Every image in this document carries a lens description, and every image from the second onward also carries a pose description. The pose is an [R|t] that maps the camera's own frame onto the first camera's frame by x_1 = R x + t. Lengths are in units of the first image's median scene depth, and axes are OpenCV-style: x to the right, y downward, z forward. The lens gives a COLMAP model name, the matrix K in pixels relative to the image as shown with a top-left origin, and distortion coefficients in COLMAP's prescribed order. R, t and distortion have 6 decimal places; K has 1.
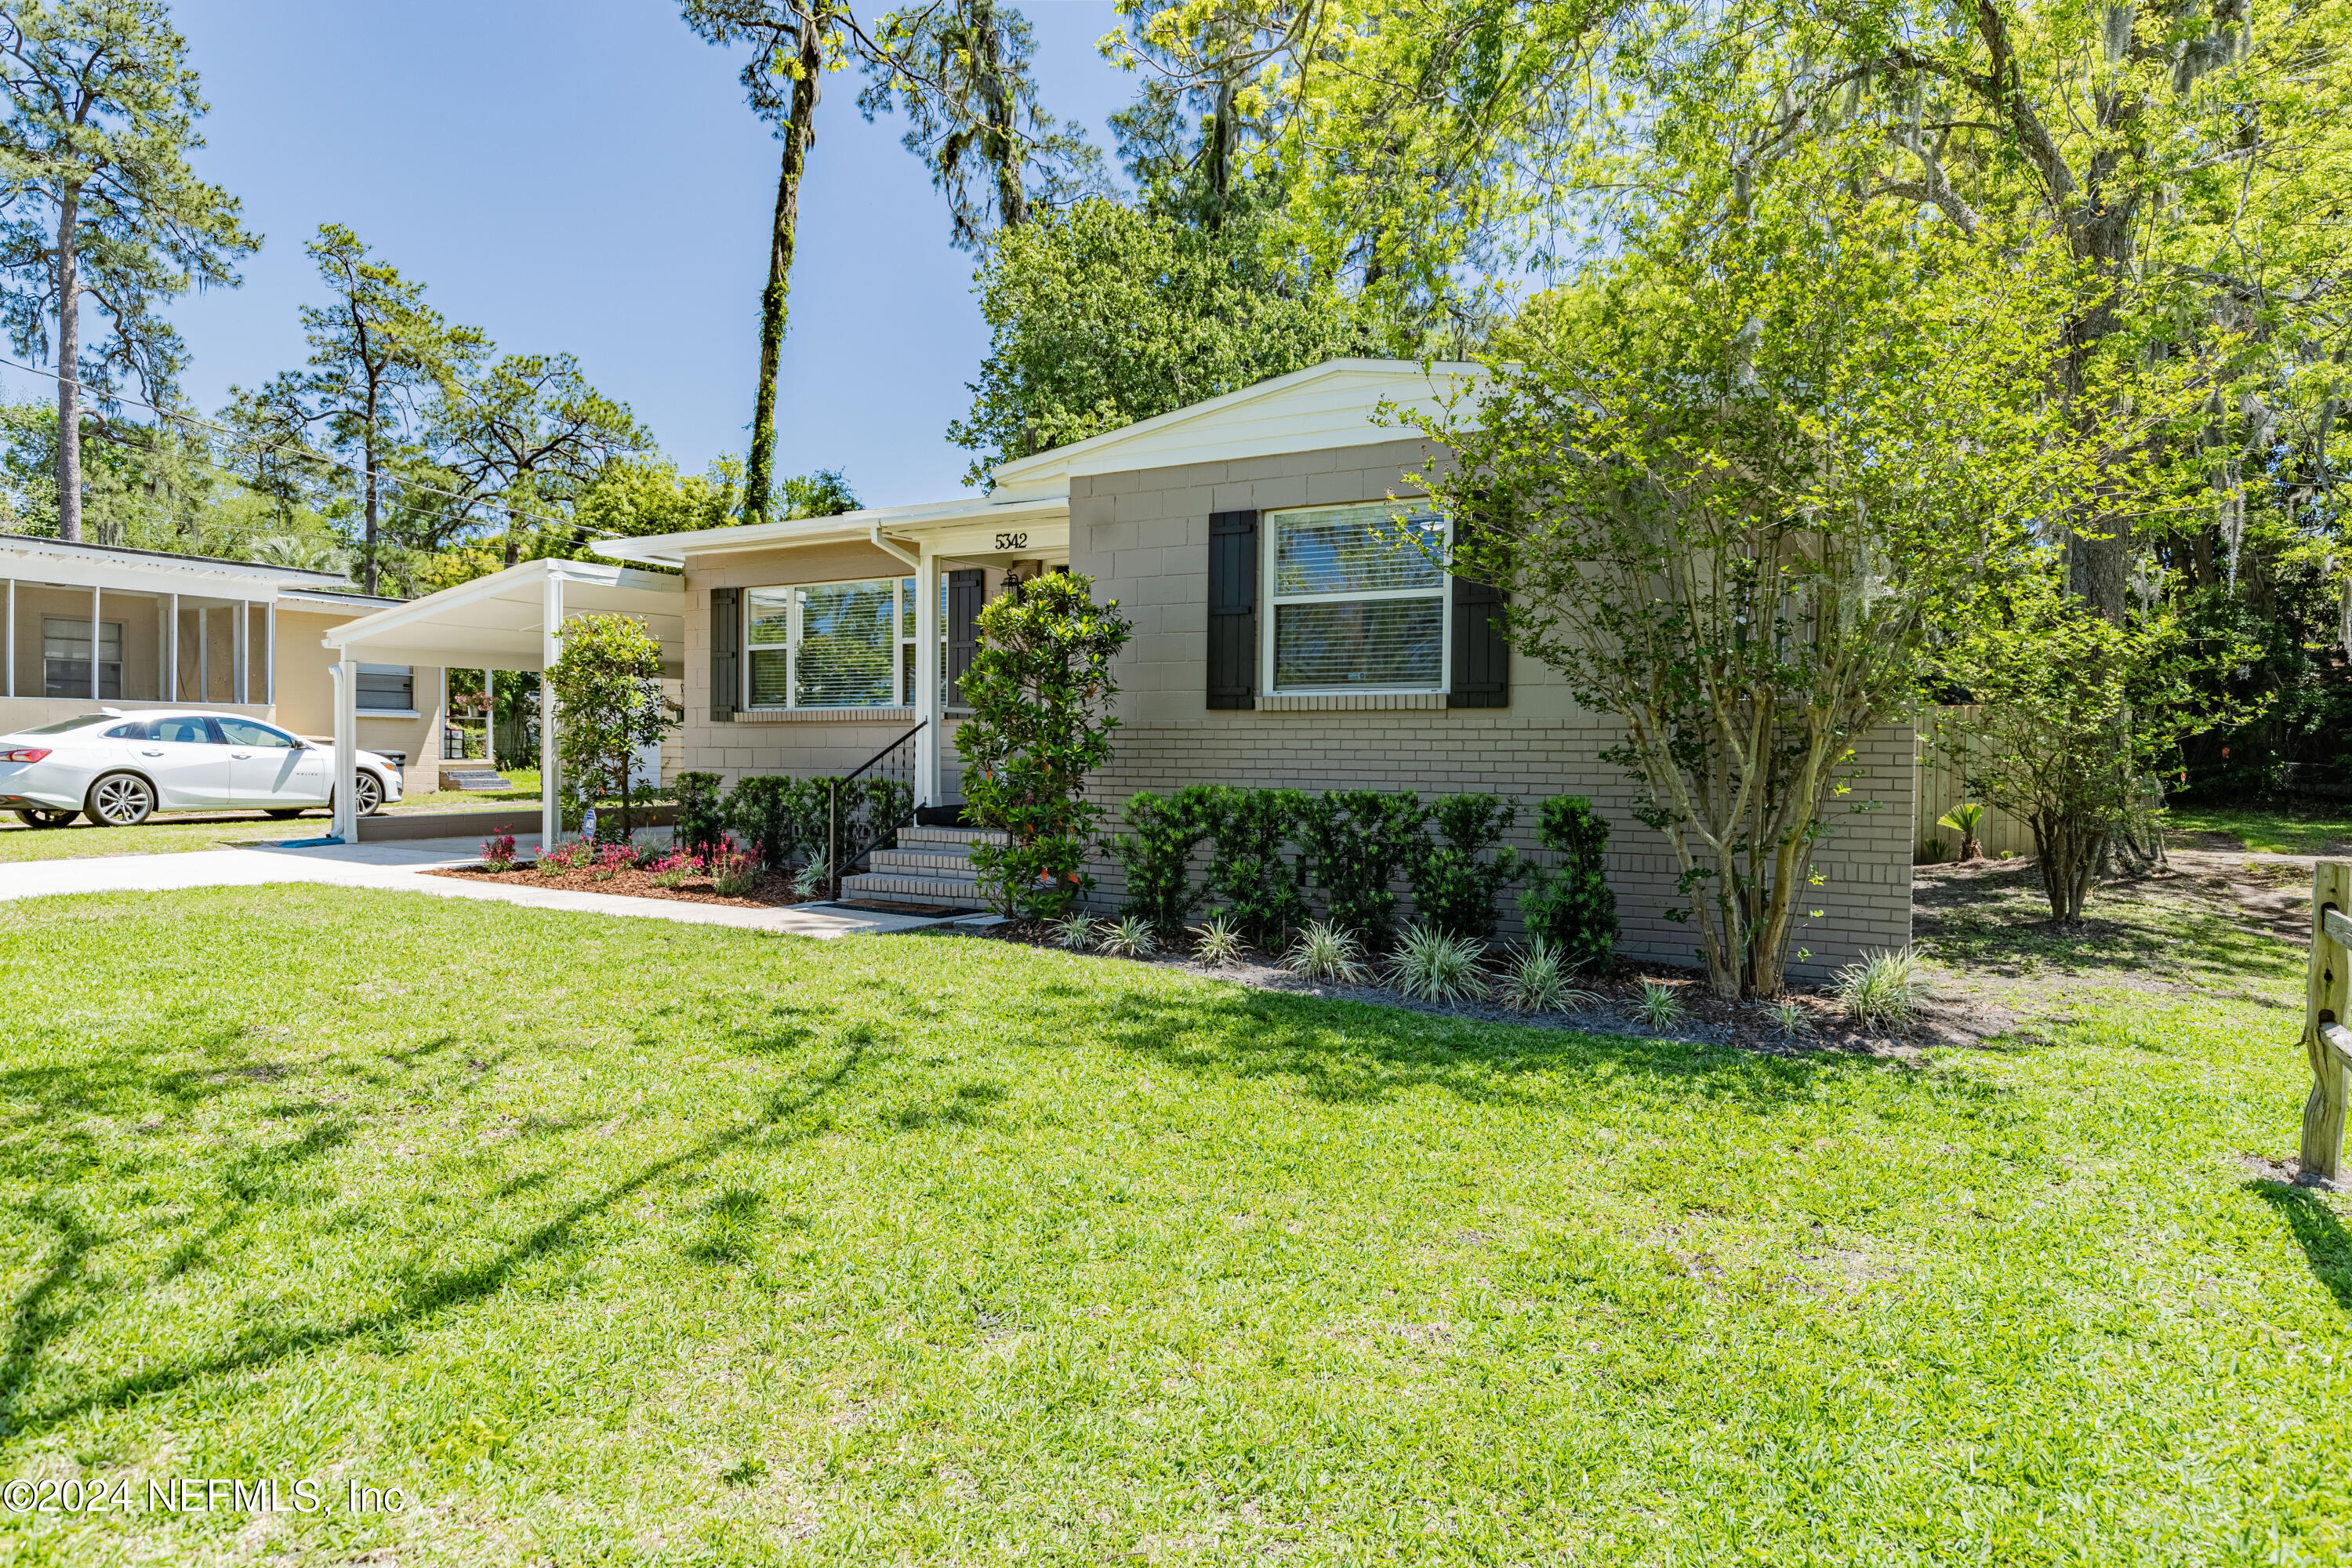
lens RADIAL K [[1413.6, 0, 1176.1], [0, 1413.6, 772.9], [0, 0, 1]] dist [0.003033, 0.001783]
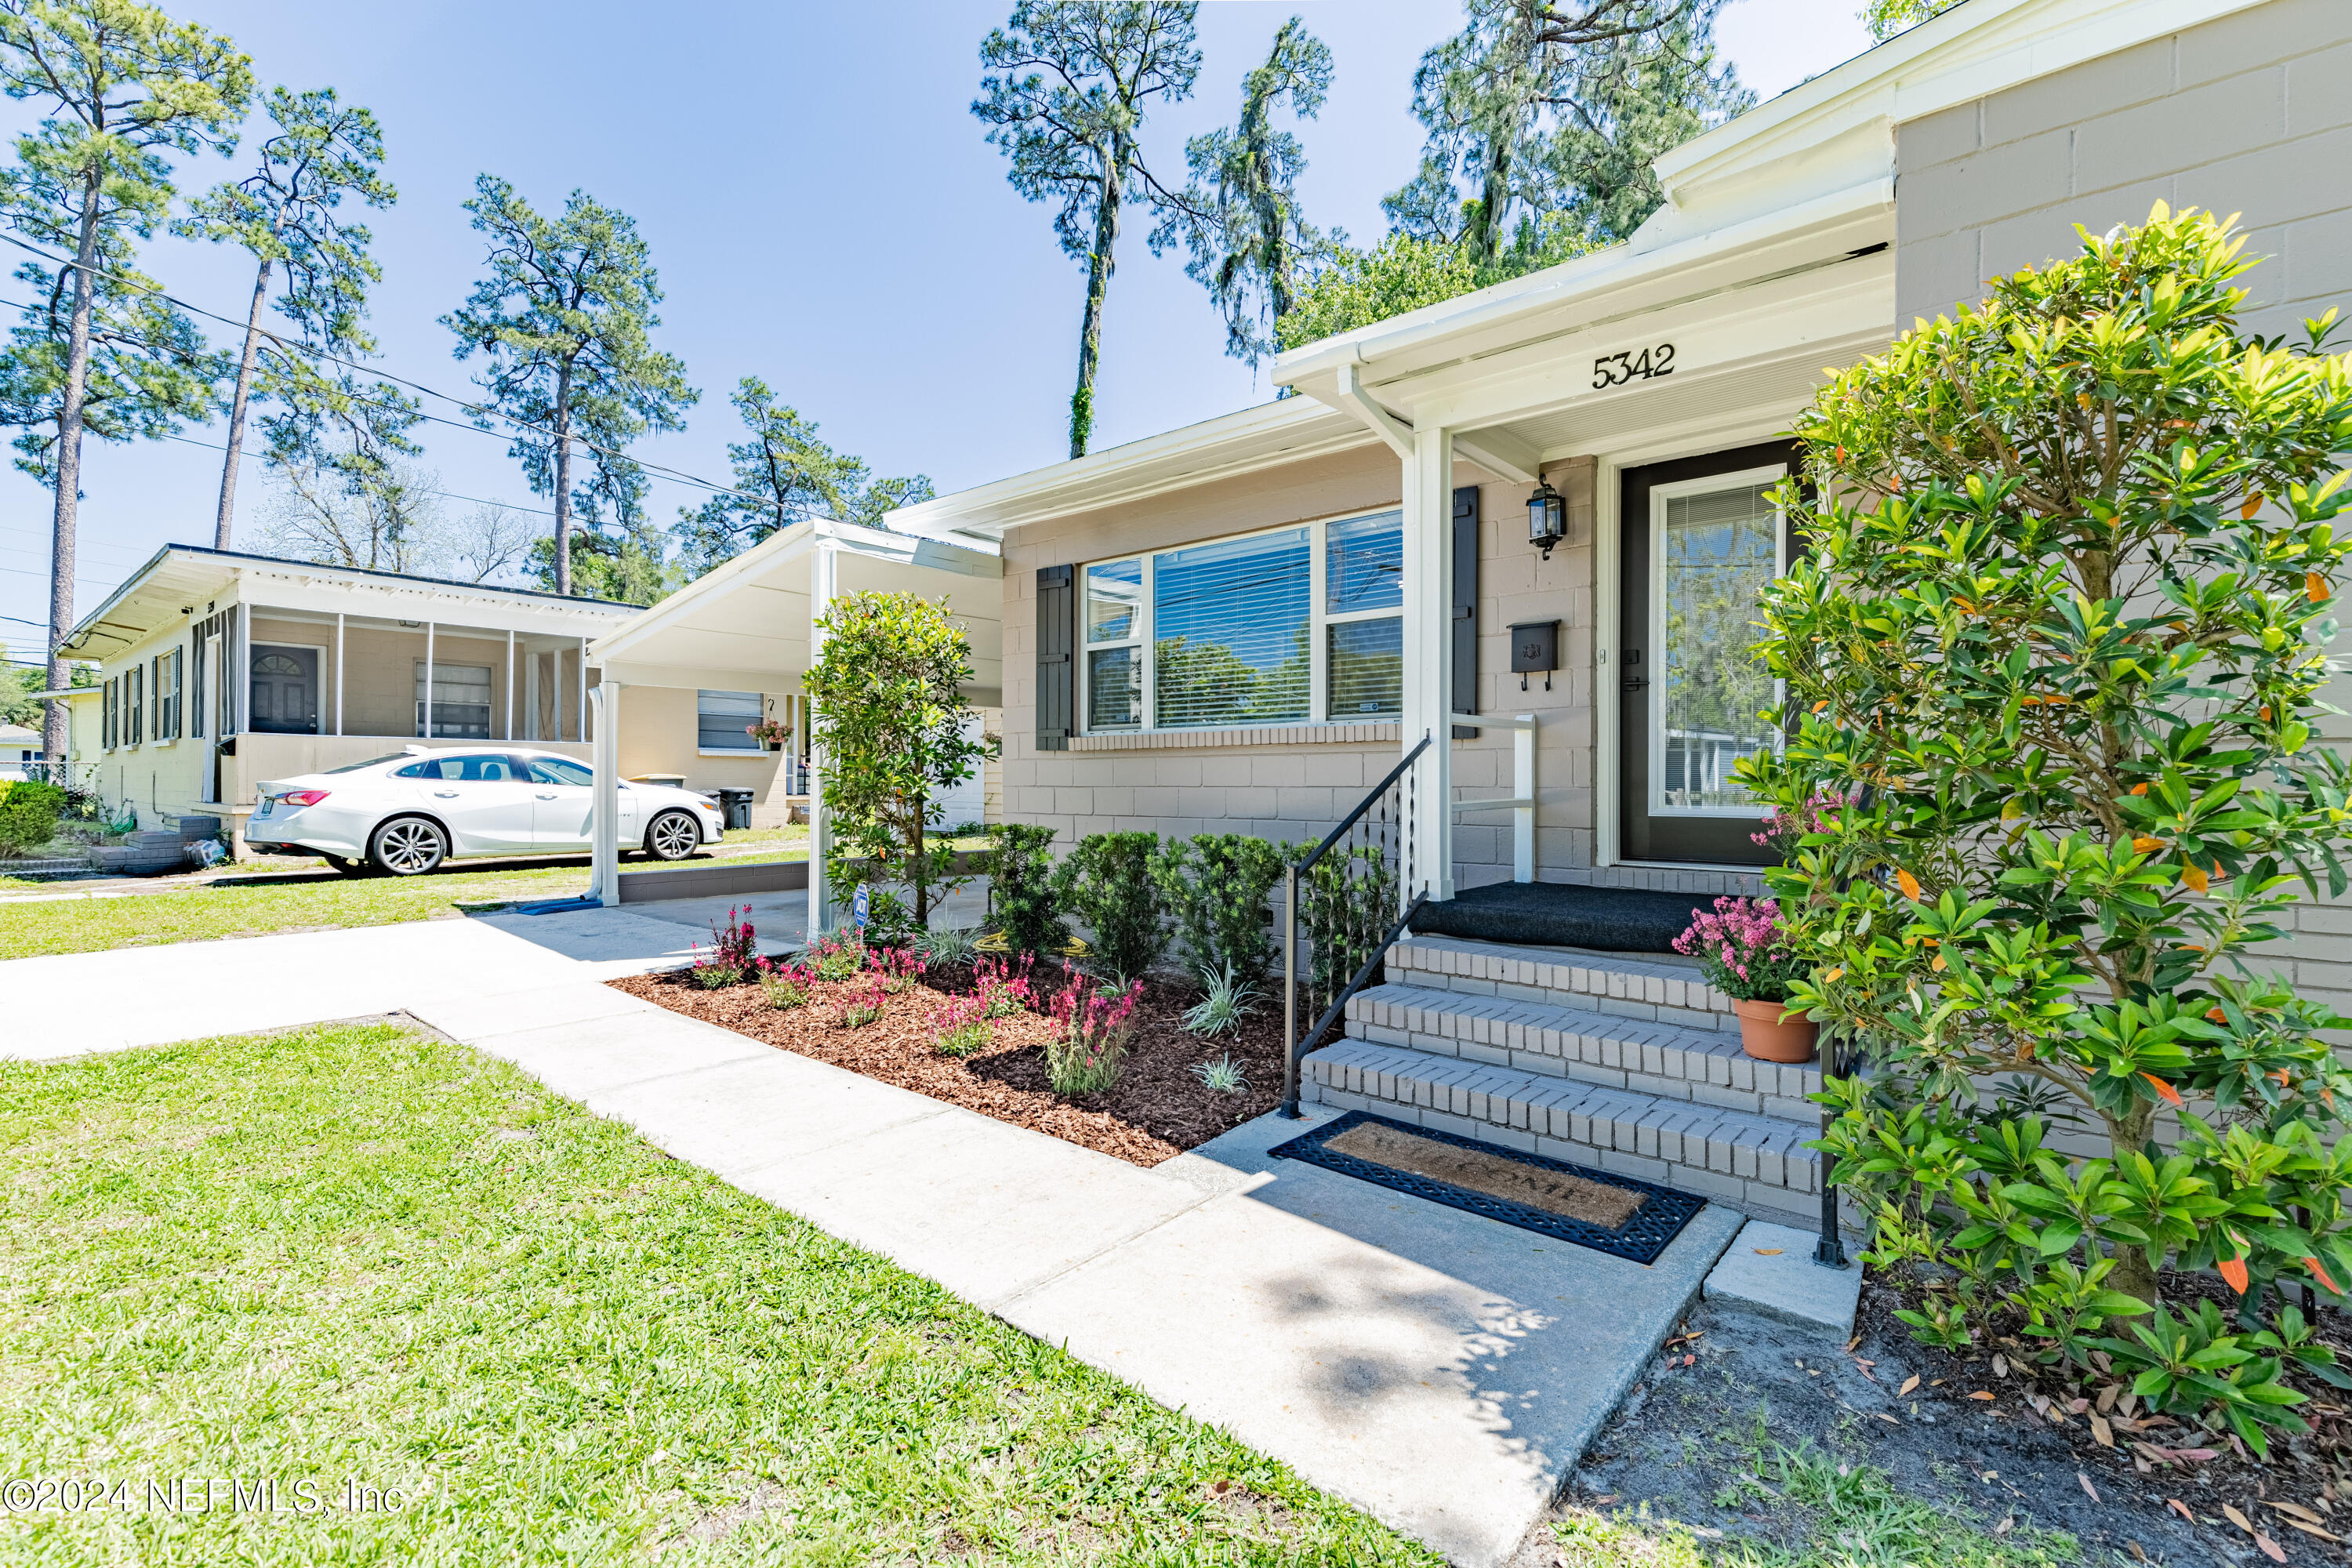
lens RADIAL K [[1059.0, 0, 1176.0], [0, 1059.0, 784.0], [0, 0, 1]] dist [0.001393, 0.000280]
pose [[0.983908, -0.004126, -0.178630, -0.047701], [0.001670, 0.999902, -0.013899, -0.003435], [0.178670, 0.013377, 0.983818, 0.141002]]
